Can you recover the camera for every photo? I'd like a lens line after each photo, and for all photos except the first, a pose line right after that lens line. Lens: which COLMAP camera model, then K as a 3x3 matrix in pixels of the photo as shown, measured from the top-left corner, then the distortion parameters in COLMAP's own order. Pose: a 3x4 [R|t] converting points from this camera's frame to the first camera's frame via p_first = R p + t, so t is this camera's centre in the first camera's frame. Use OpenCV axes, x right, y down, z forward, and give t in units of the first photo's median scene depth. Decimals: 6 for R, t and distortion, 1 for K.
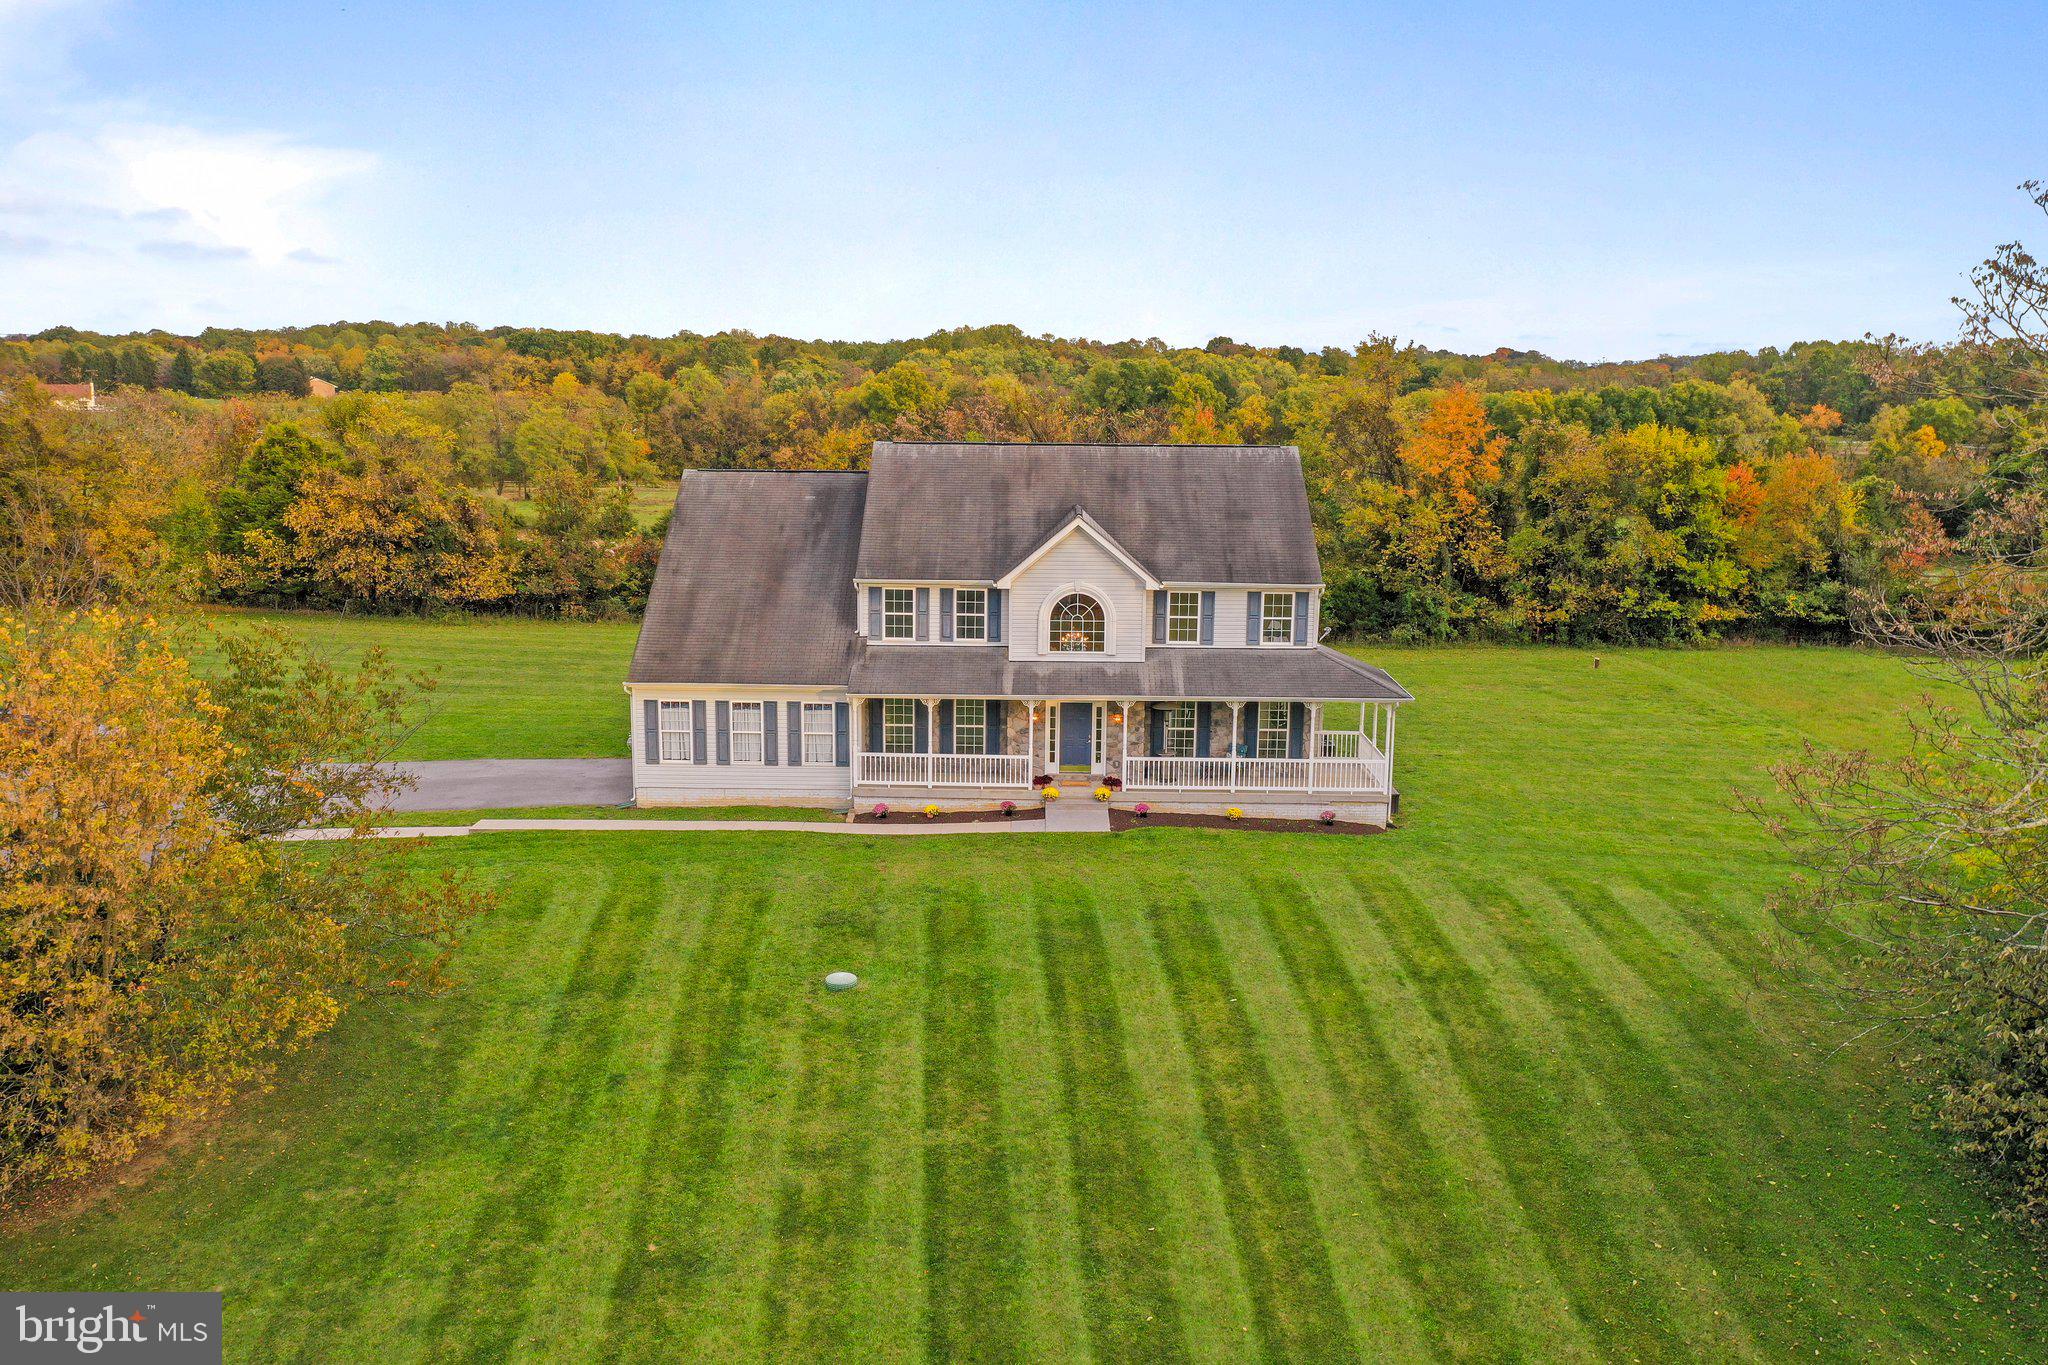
lens RADIAL K [[1618.6, 0, 1021.8], [0, 1618.6, 659.9], [0, 0, 1]] dist [-0.003119, -0.006435]
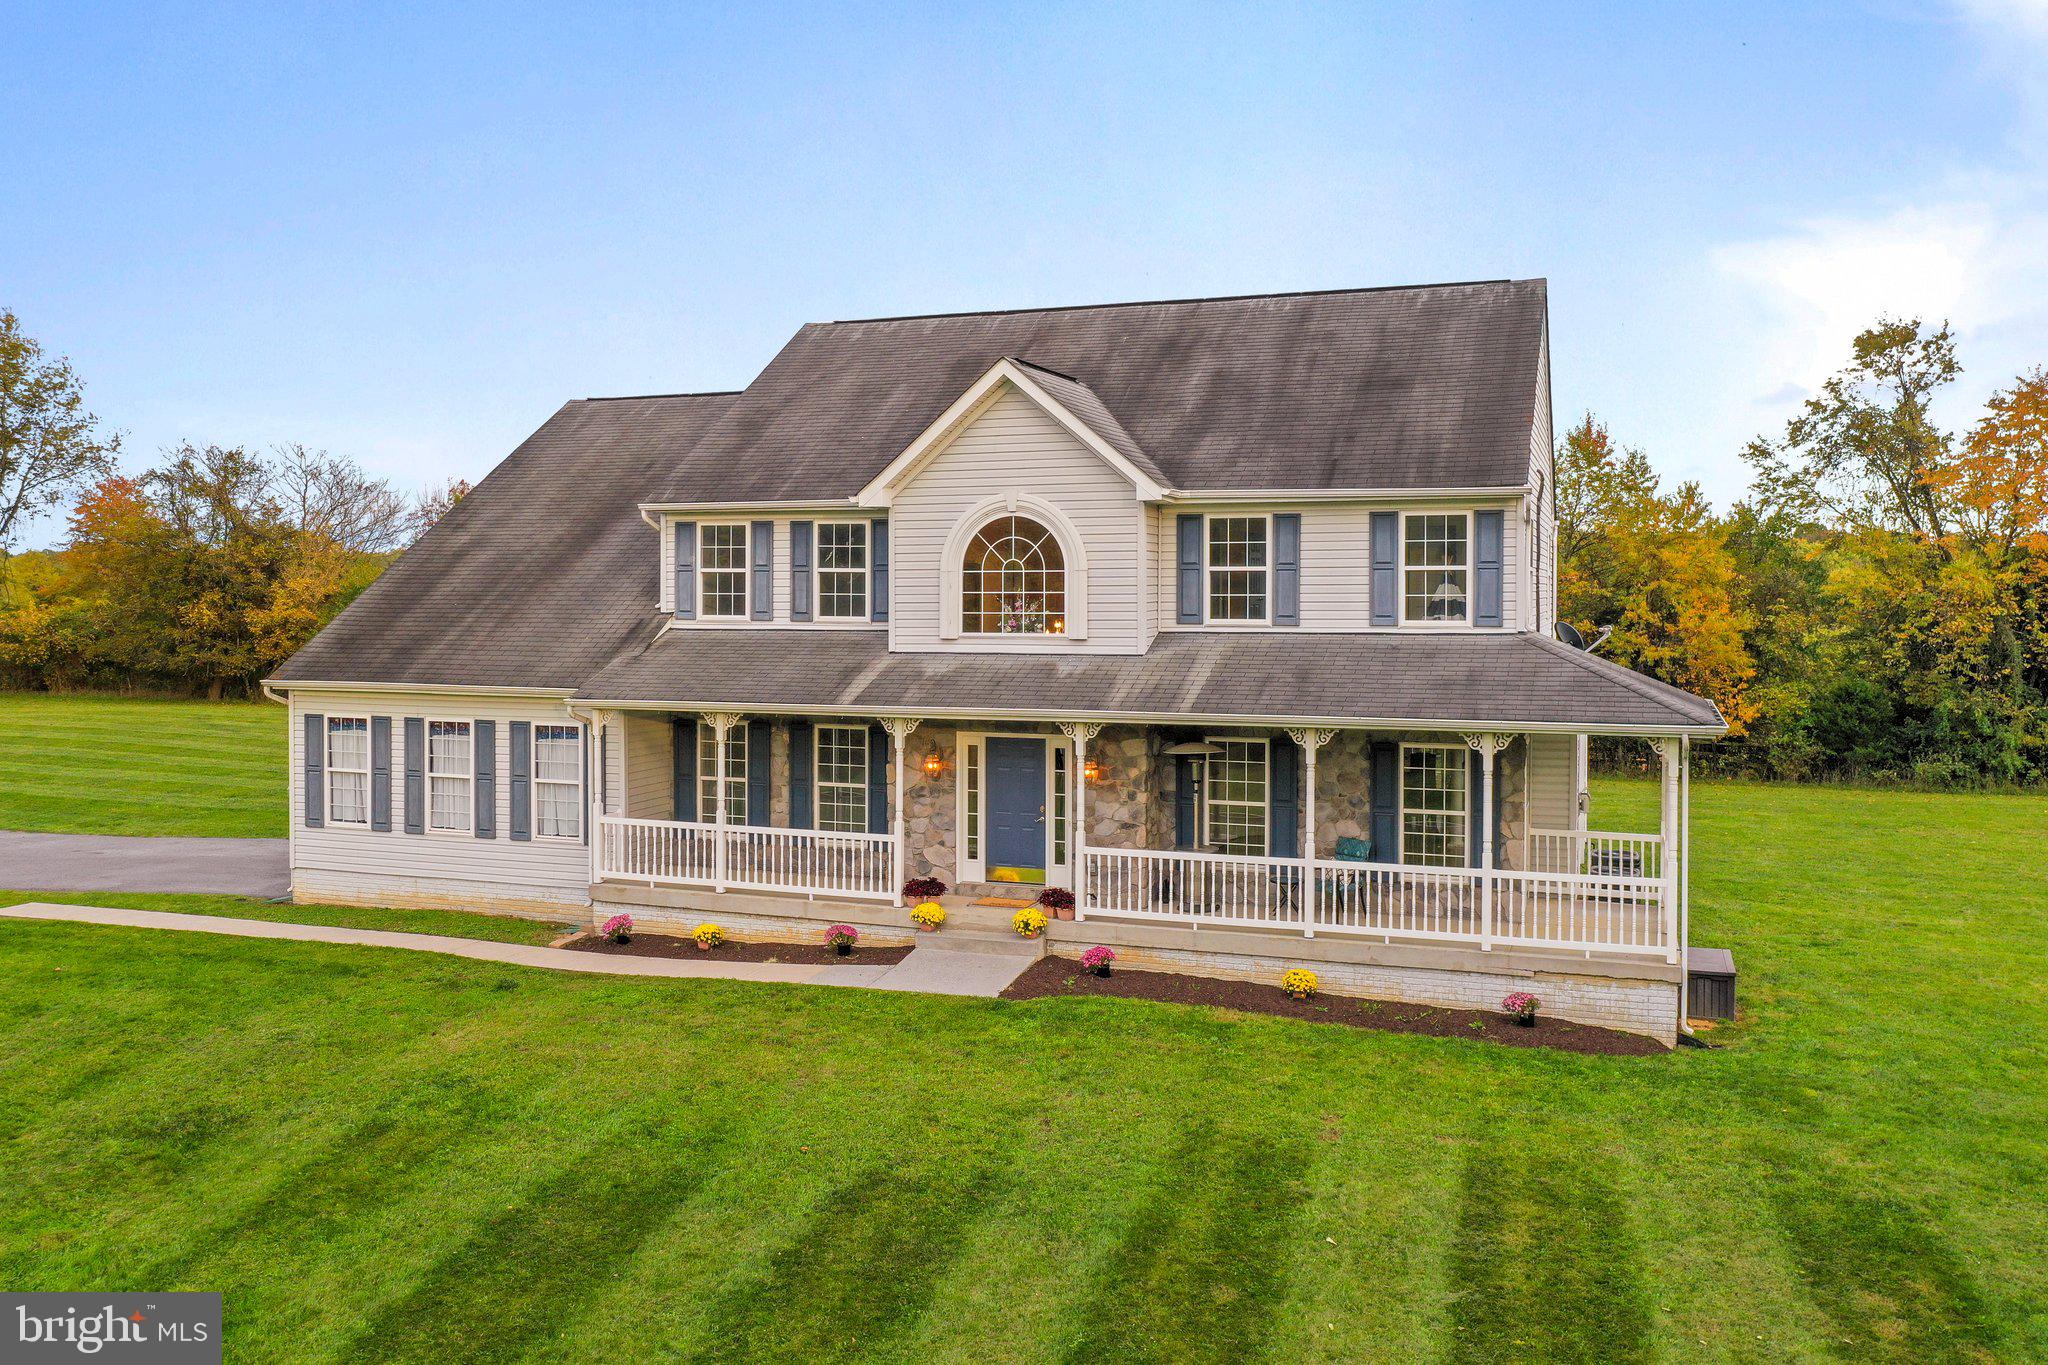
lens RADIAL K [[1640.4, 0, 1016.7], [0, 1640.4, 618.2], [0, 0, 1]] dist [-0.004958, -0.006327]
pose [[0.942472, -0.003736, -0.334265, 0.203056], [-0.048739, 0.987716, -0.148461, 0.064918], [0.330714, 0.156212, 0.930713, 0.524744]]
